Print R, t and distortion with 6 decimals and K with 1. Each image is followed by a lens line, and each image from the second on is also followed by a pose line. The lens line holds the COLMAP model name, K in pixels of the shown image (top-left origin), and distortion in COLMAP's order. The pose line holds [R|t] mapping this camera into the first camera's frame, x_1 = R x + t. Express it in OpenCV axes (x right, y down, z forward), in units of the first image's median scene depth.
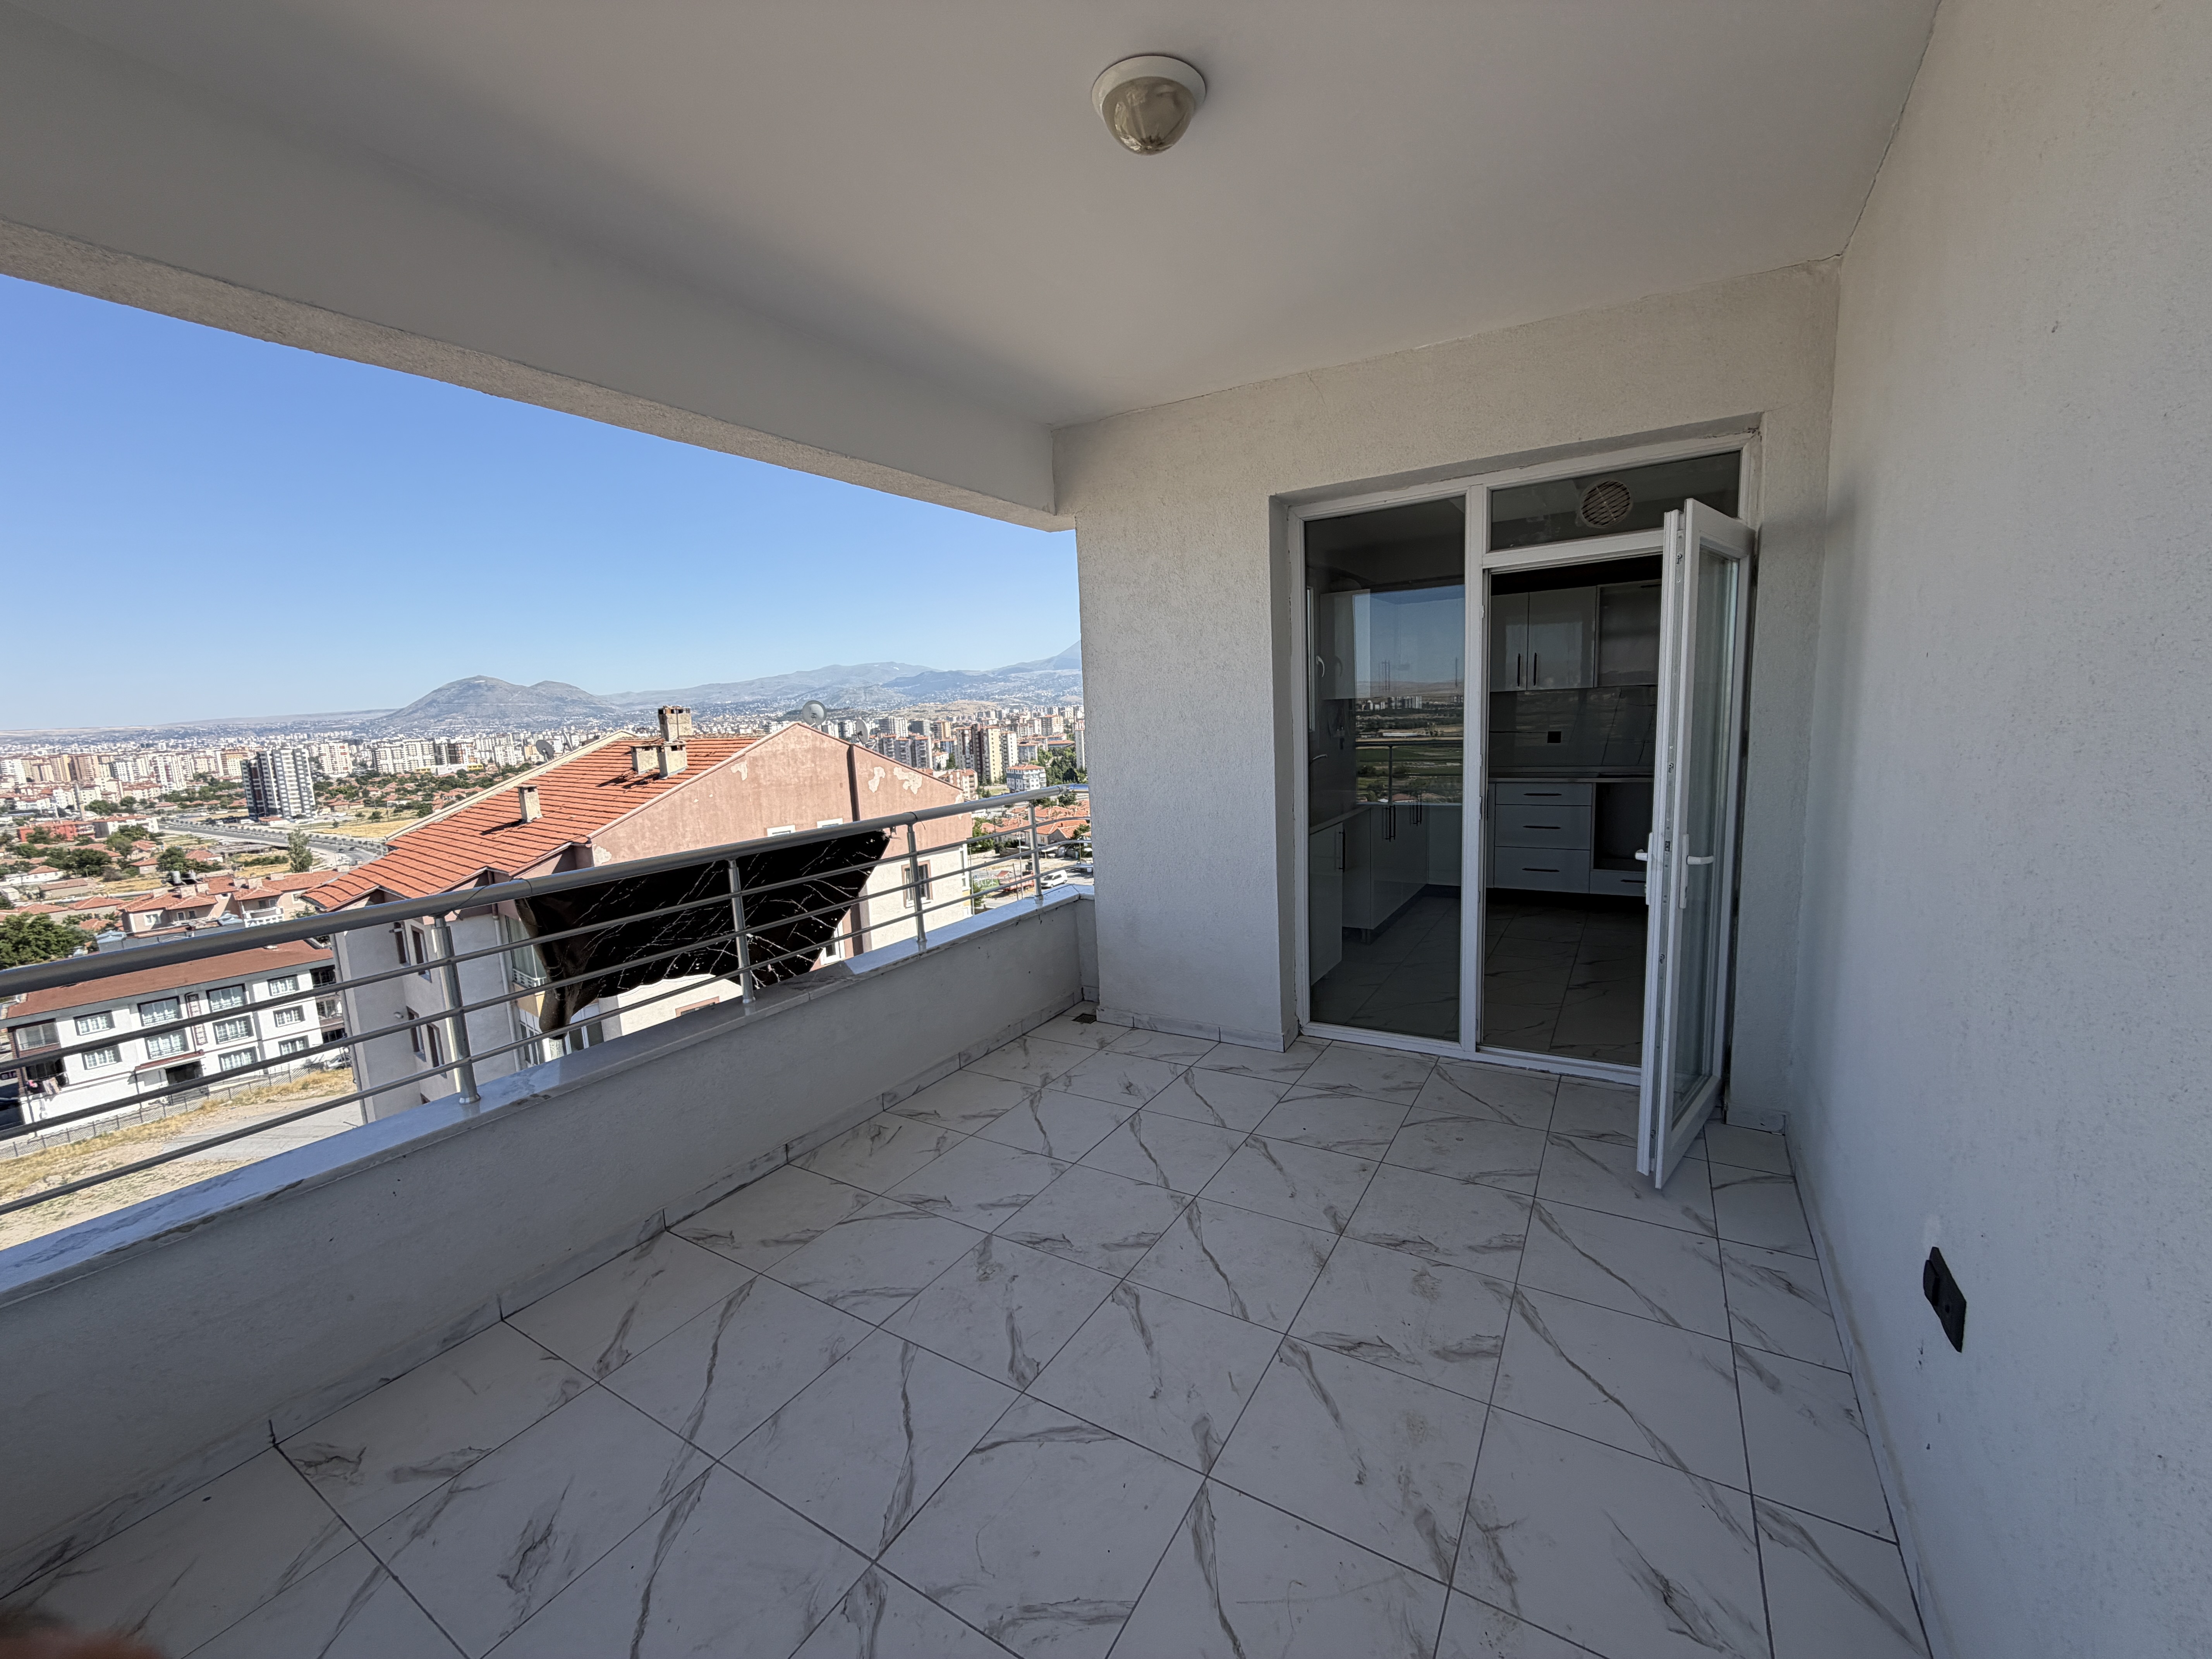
lens RADIAL K [[880.6, 0, 1089.9], [0, 880.6, 832.1], [0, 0, 1]] dist [0.001010, -0.000084]
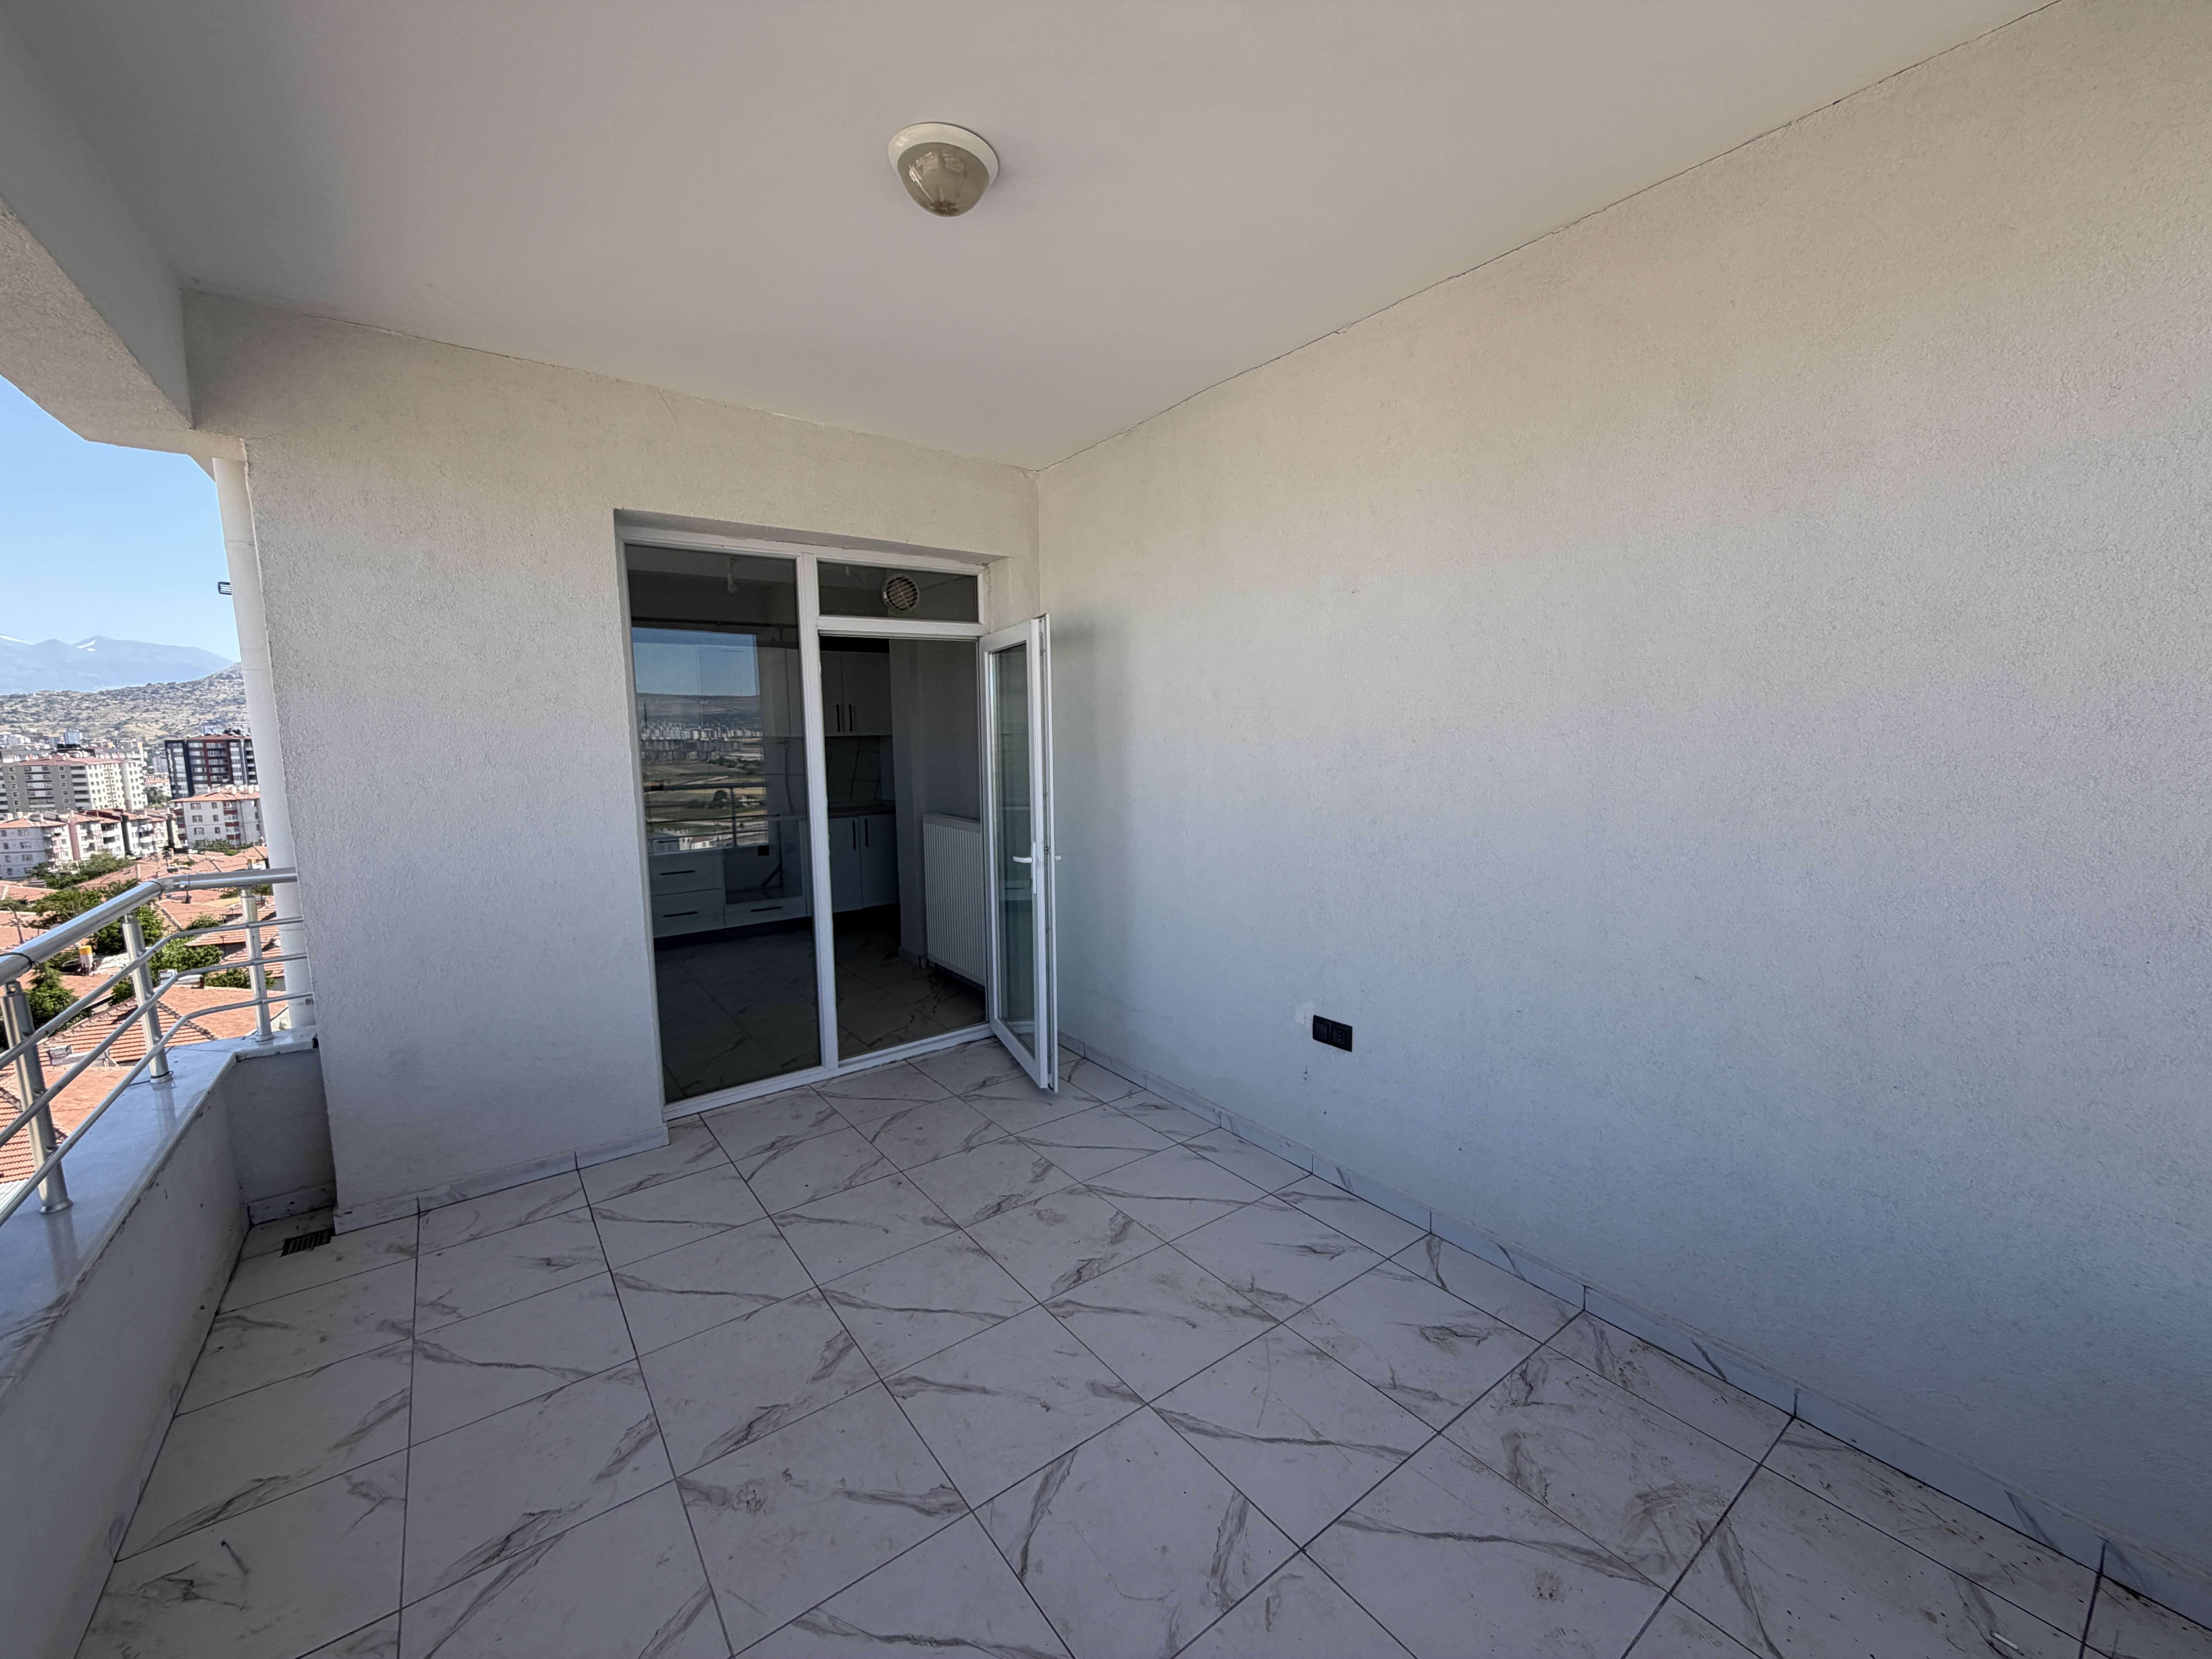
lens RADIAL K [[888.1, 0, 1106.8], [0, 888.1, 827.2], [0, 0, 1]] dist [0.000858, -0.000160]
pose [[0.361817, -0.064341, 0.930026, -0.496132], [0.126314, 0.991799, 0.019473, -0.027782], [-0.923652, 0.110430, 0.366977, 0.287414]]
